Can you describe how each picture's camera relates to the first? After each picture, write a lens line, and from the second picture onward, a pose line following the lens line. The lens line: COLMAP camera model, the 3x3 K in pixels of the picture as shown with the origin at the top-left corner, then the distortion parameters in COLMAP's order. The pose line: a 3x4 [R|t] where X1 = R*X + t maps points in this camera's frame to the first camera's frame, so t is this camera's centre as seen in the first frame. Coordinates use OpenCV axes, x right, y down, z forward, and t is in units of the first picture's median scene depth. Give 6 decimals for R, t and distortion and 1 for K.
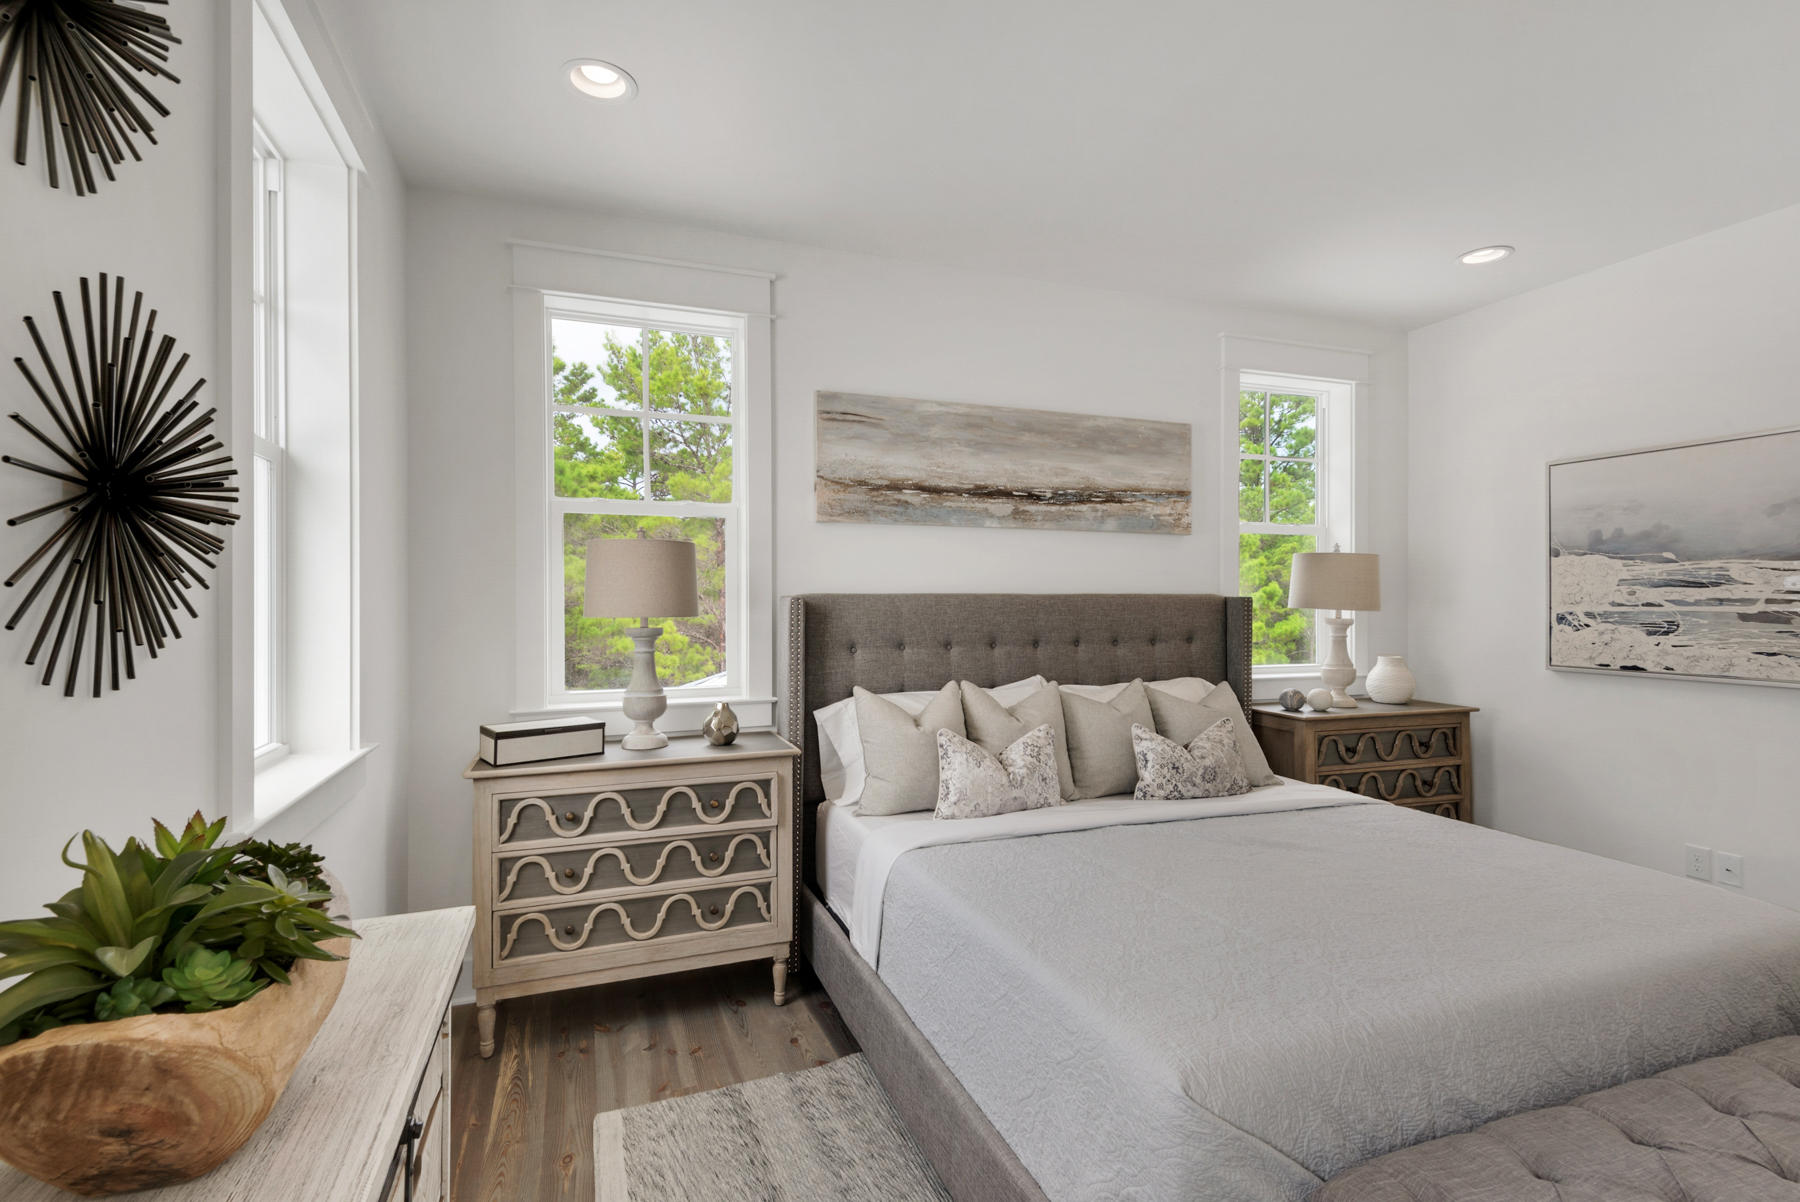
lens RADIAL K [[835.6, 0, 895.8], [0, 835.6, 599.9], [0, 0, 1]] dist [0.013799, -0.003348]
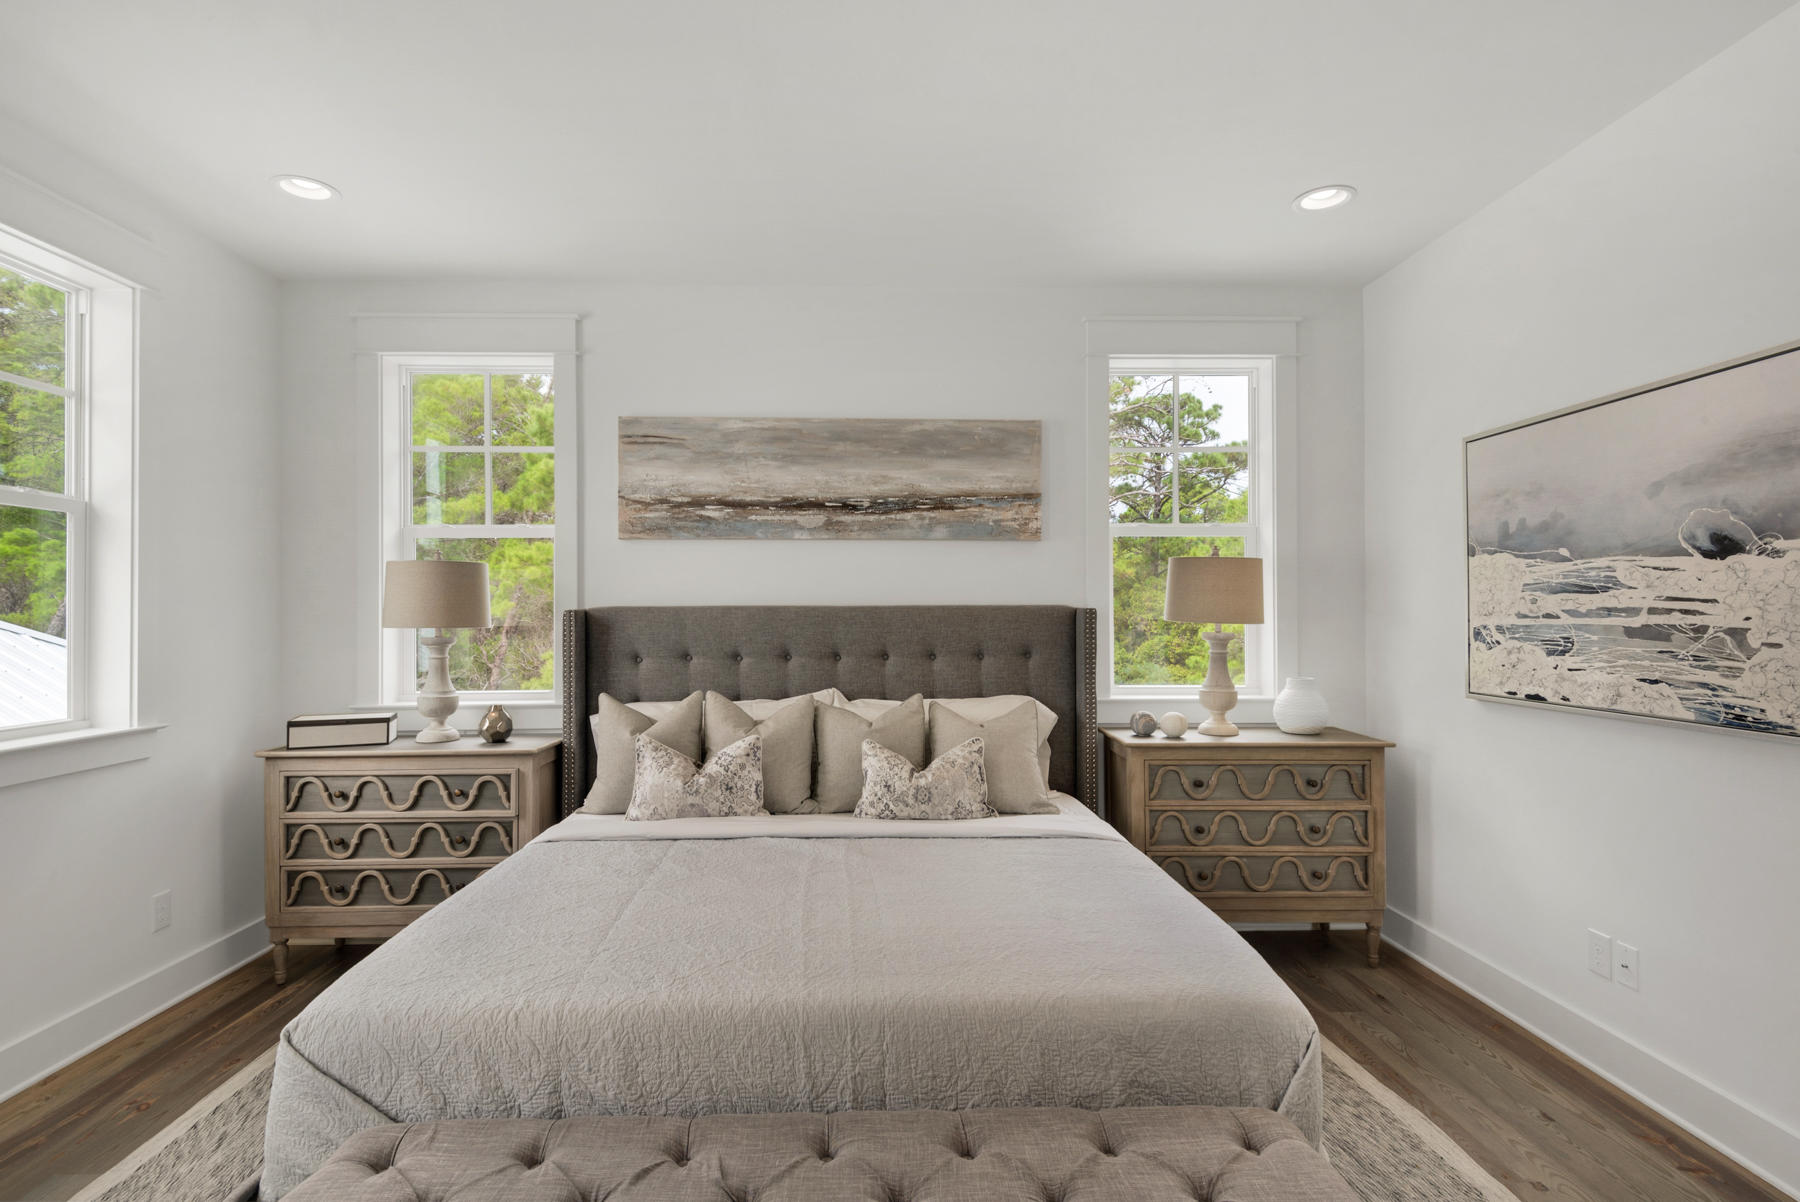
lens RADIAL K [[890.2, 0, 899.8], [0, 890.2, 603.3], [0, 0, 1]] dist [0.002131, -0.002055]
pose [[0.950301, -0.005820, -0.311278, 0.596608], [0.002630, 0.999940, -0.010666, 0.001338], [0.311322, 0.009317, 0.950259, 0.029570]]
